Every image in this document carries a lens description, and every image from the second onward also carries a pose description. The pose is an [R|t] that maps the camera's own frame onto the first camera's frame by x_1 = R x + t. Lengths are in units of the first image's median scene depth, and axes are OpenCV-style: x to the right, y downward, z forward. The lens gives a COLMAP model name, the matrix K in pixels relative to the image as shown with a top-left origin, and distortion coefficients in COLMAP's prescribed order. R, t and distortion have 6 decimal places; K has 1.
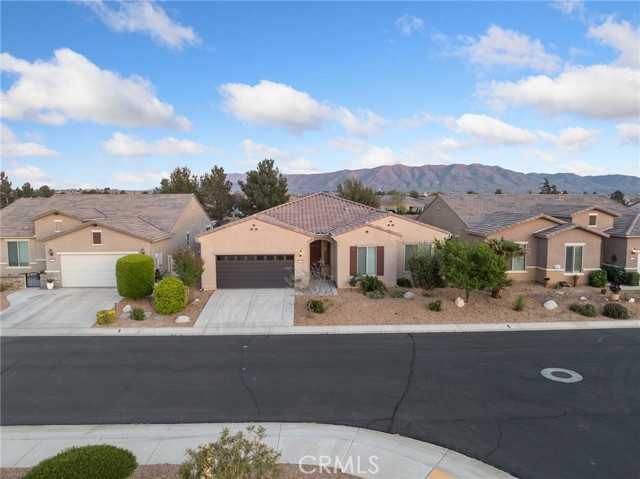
lens RADIAL K [[450.2, 0, 323.4], [0, 450.2, 239.0], [0, 0, 1]] dist [-0.039844, 0.003044]
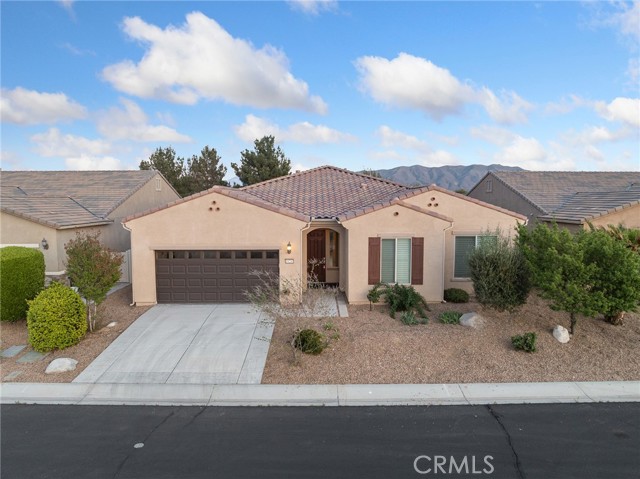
lens RADIAL K [[450.2, 0, 323.4], [0, 450.2, 239.0], [0, 0, 1]] dist [-0.039844, 0.003044]
pose [[0.999261, 0.004221, -0.038212, 0.020499], [-0.004311, 0.999988, -0.002256, 0.020405], [0.038202, 0.002419, 0.999267, 0.379006]]
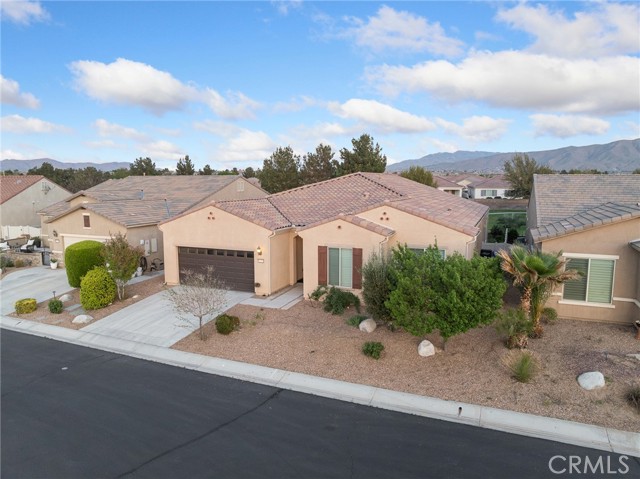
lens RADIAL K [[450.2, 0, 323.4], [0, 450.2, 239.0], [0, 0, 1]] dist [-0.039844, 0.003044]
pose [[0.898607, 0.056870, -0.435053, 0.391519], [-0.037824, 0.997914, 0.052320, -0.034264], [0.437120, -0.030560, 0.898884, 0.339099]]
